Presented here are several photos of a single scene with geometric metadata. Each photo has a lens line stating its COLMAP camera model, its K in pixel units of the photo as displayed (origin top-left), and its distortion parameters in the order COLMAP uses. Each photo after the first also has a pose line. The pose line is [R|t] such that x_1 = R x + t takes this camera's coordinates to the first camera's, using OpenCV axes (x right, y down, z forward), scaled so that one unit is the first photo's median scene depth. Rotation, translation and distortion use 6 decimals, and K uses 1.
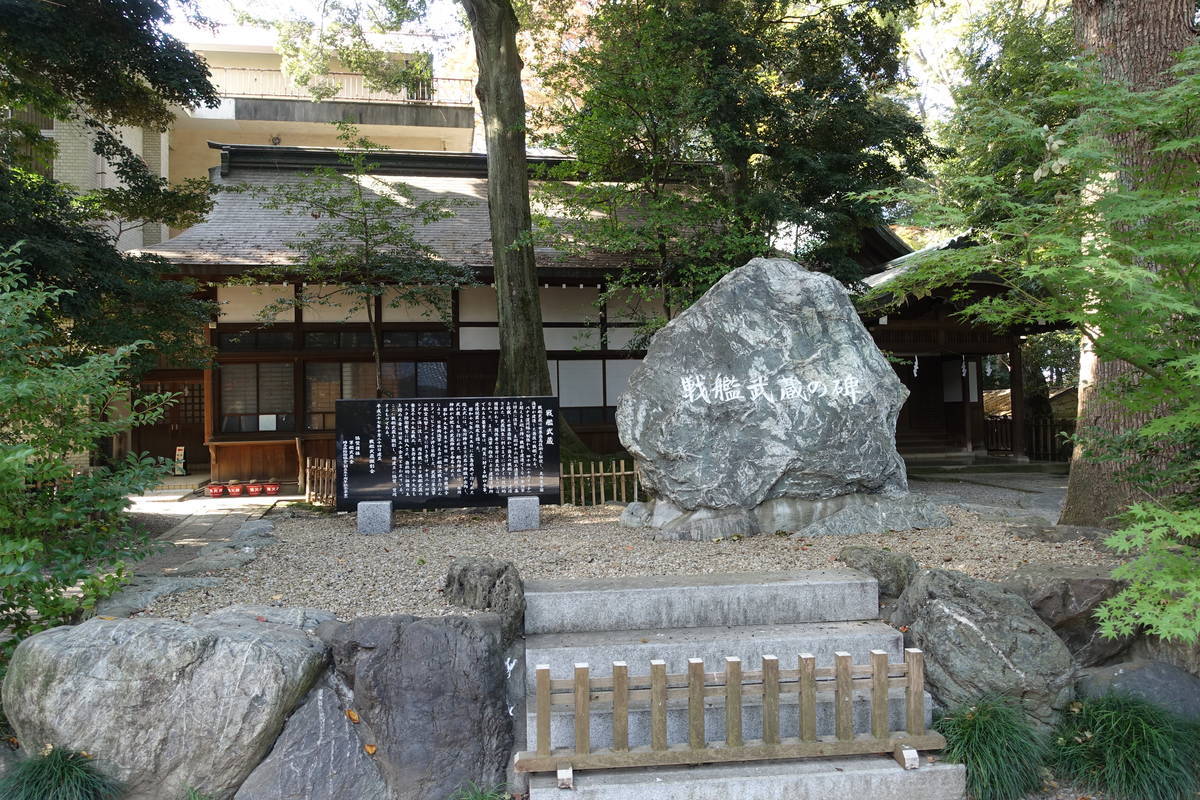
lens RADIAL K [[844.4, 0, 598.5], [0, 844.4, 395.7], [0, 0, 1]] dist [-0.009001, 0.000768]
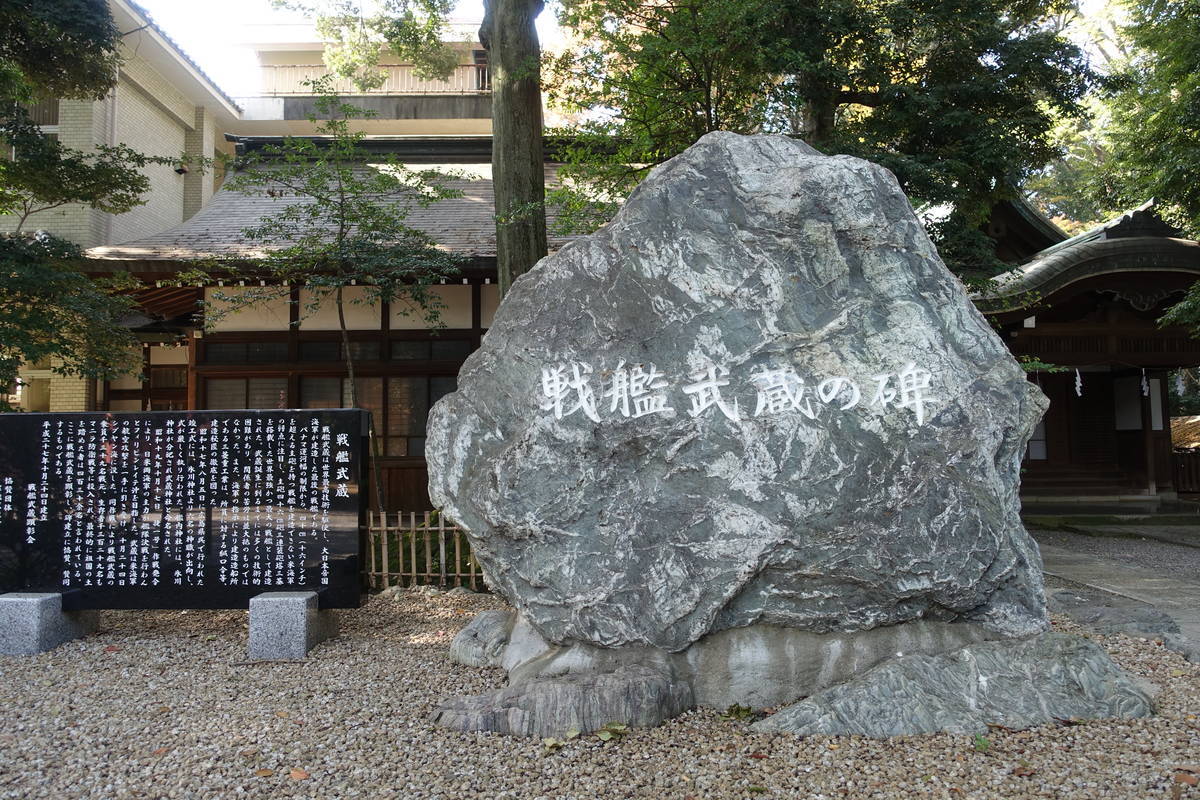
lens RADIAL K [[844.4, 0, 598.5], [0, 844.4, 395.7], [0, 0, 1]] dist [-0.009001, 0.000768]
pose [[0.987210, -0.000212, -0.159427, 0.200394], [-0.004828, 0.999501, -0.031228, 0.008738], [0.159354, 0.031598, 0.986716, 0.507262]]
